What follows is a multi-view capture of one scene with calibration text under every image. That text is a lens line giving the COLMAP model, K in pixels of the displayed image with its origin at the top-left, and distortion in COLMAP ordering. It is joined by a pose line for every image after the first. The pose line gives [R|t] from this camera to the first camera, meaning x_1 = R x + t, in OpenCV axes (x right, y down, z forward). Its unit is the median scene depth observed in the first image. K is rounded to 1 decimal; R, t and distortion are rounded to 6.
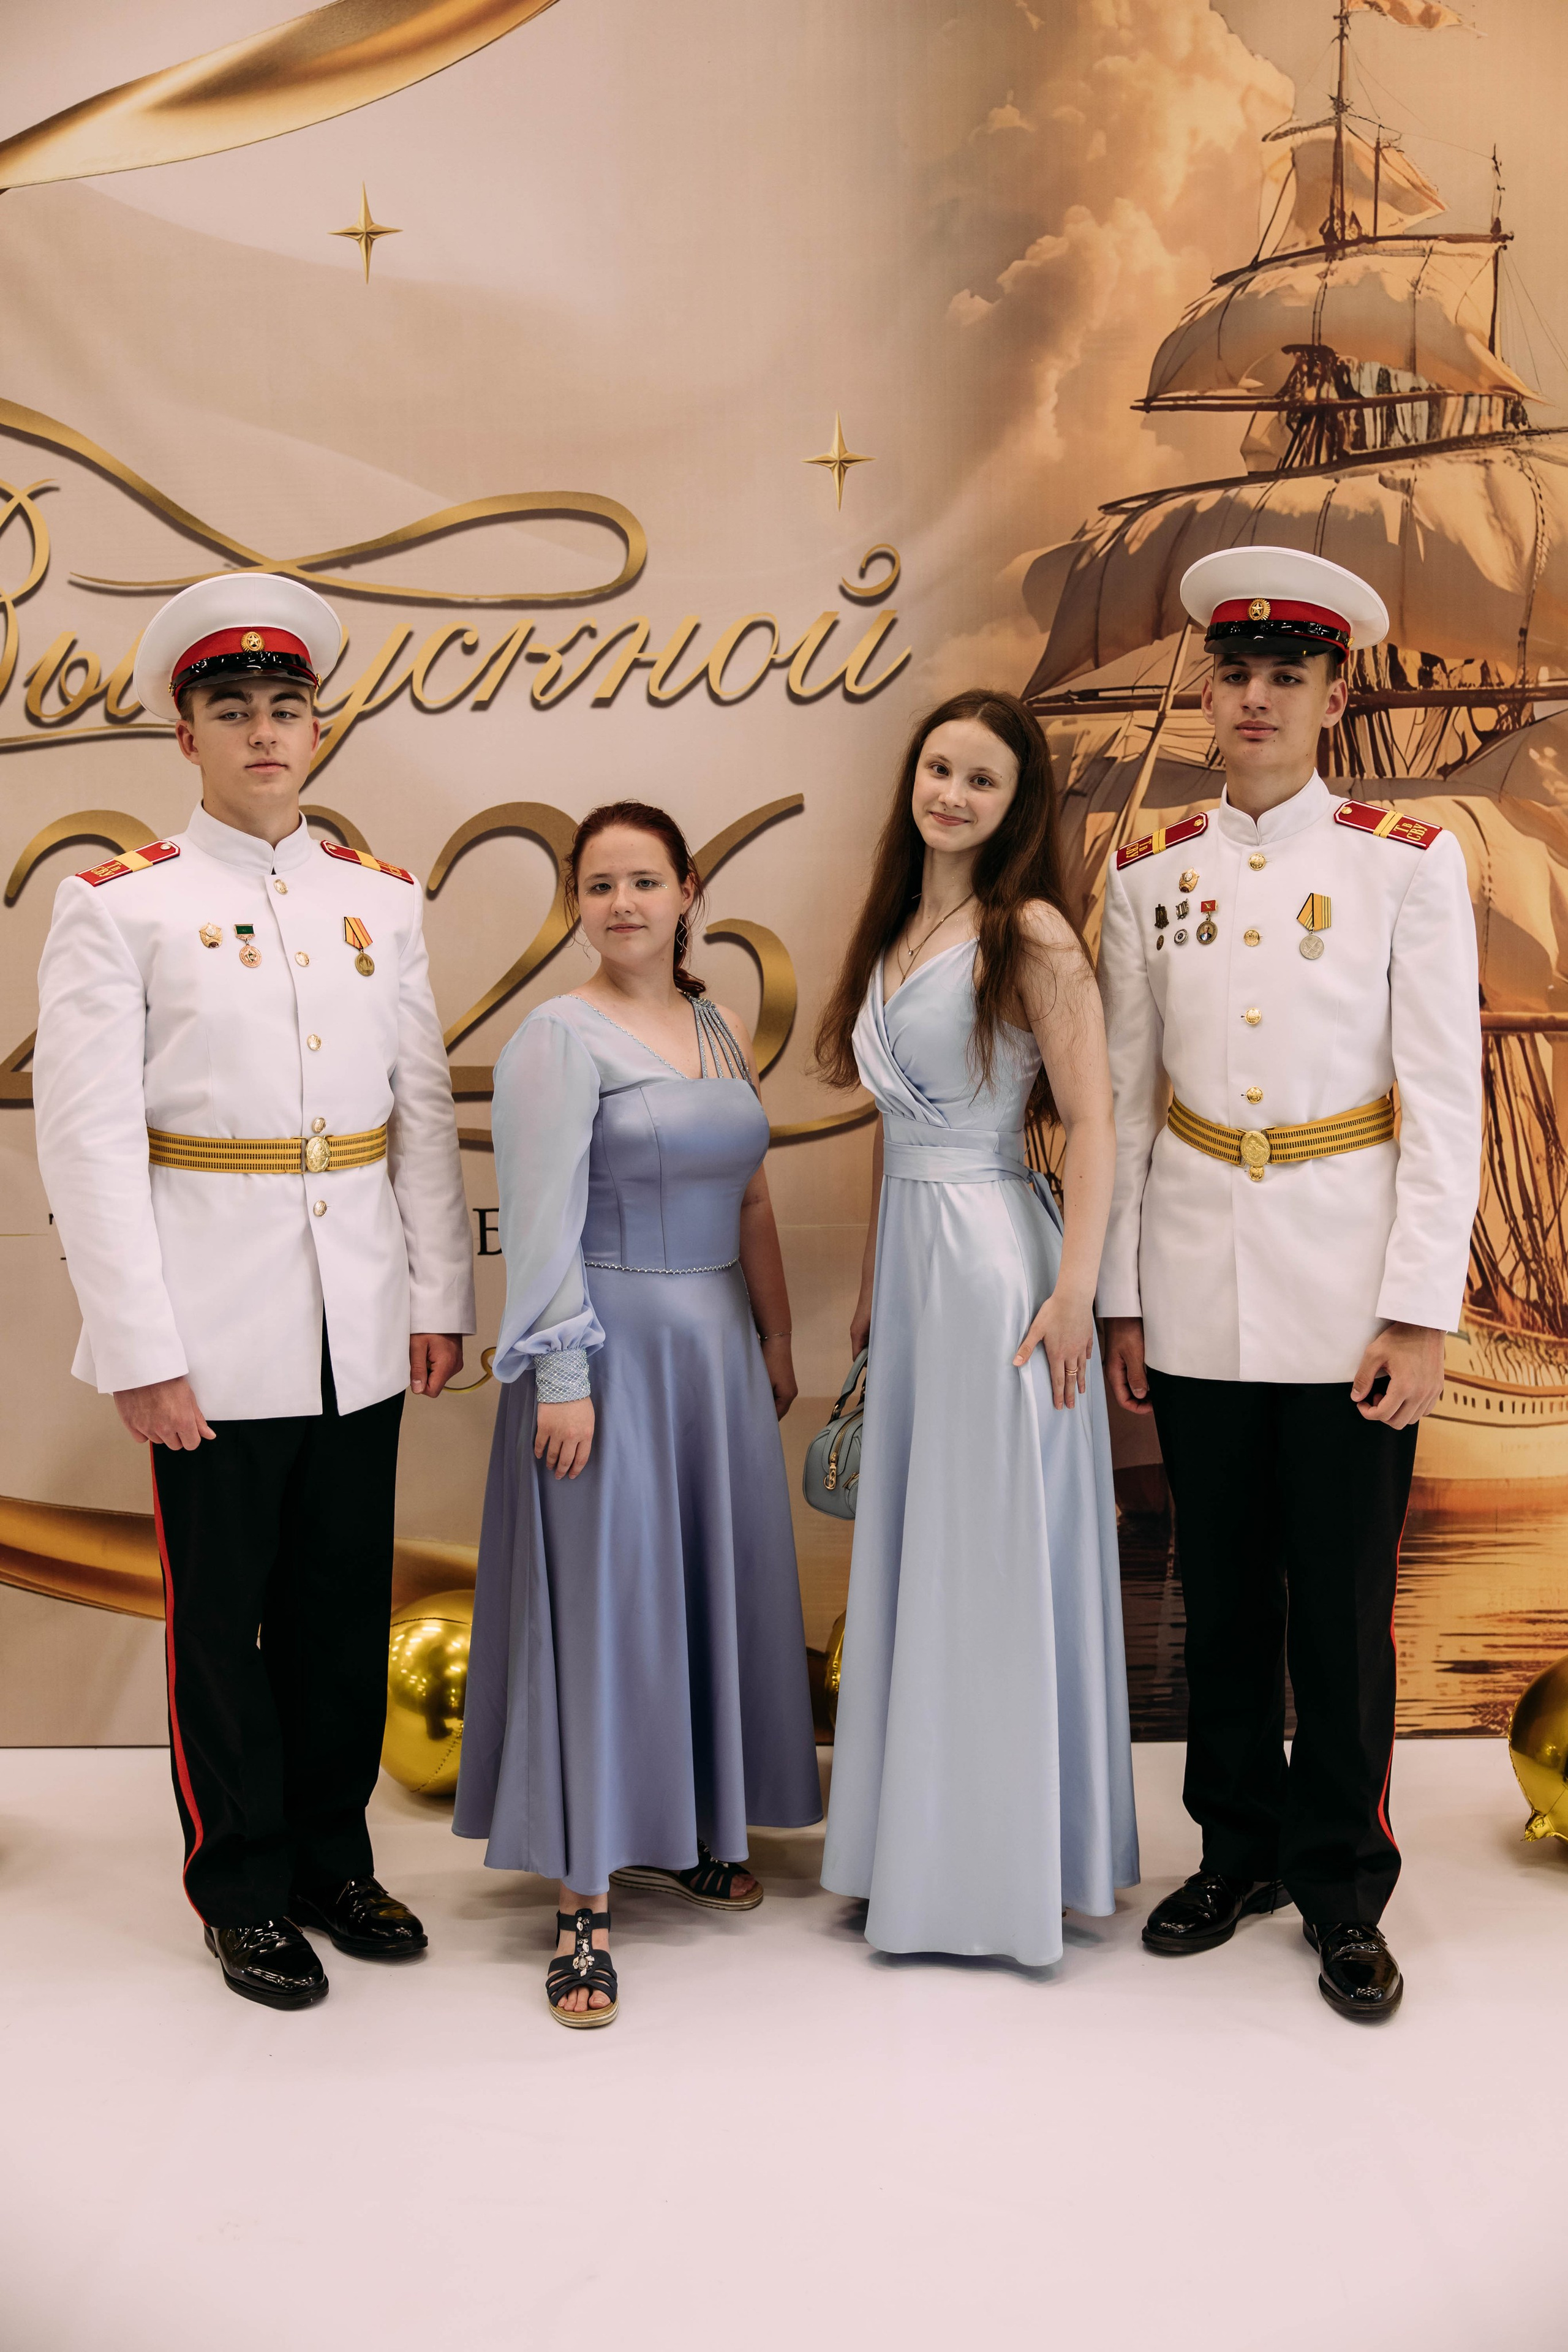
lens RADIAL K [[2384.3, 0, 859.4], [0, 2384.3, 1460.7], [0, 0, 1]] dist [0.226779, -0.014407]
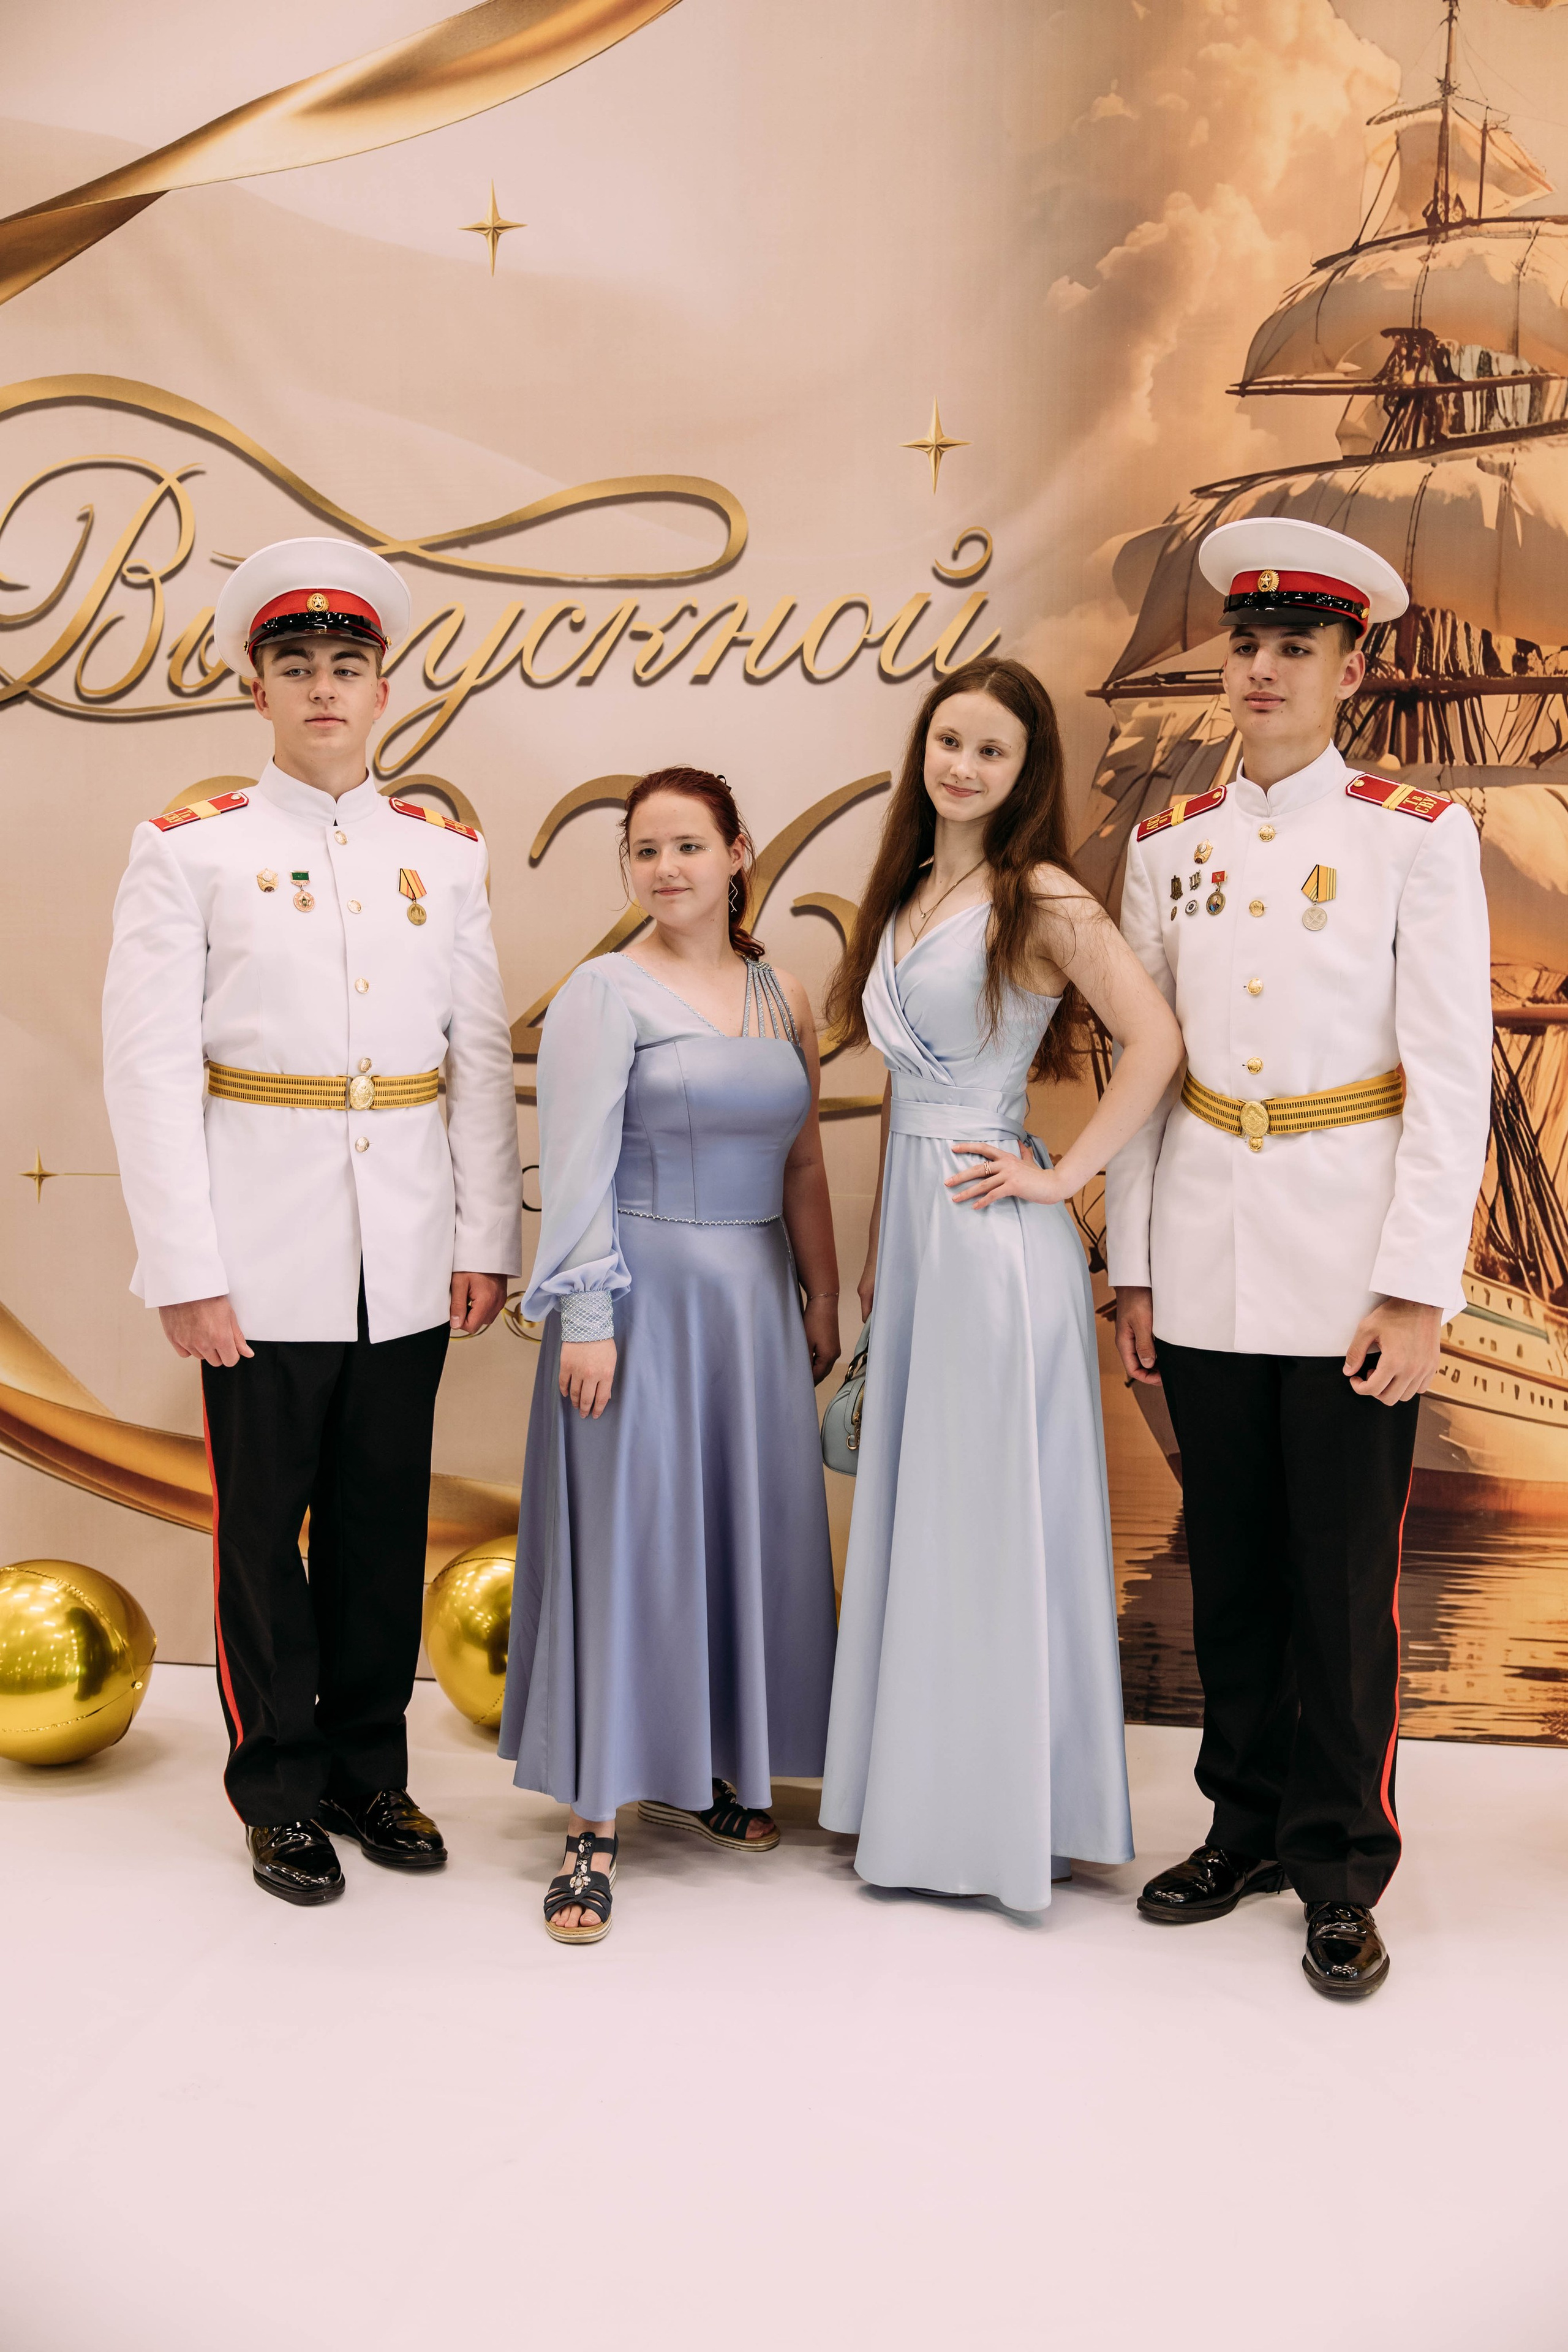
lens RADIAL K [[2384.3, 0, 859.4], [0, 2384.3, 1460.7], [0, 0, 1]] dist [0.226779, -0.014407]
pose [[0.991602, 0.053661, -0.117672, 0.107979], [-0.054866, 0.998469, -0.007022, 0.025221], [0.117115, 0.013419, 0.993028, -0.015929]]
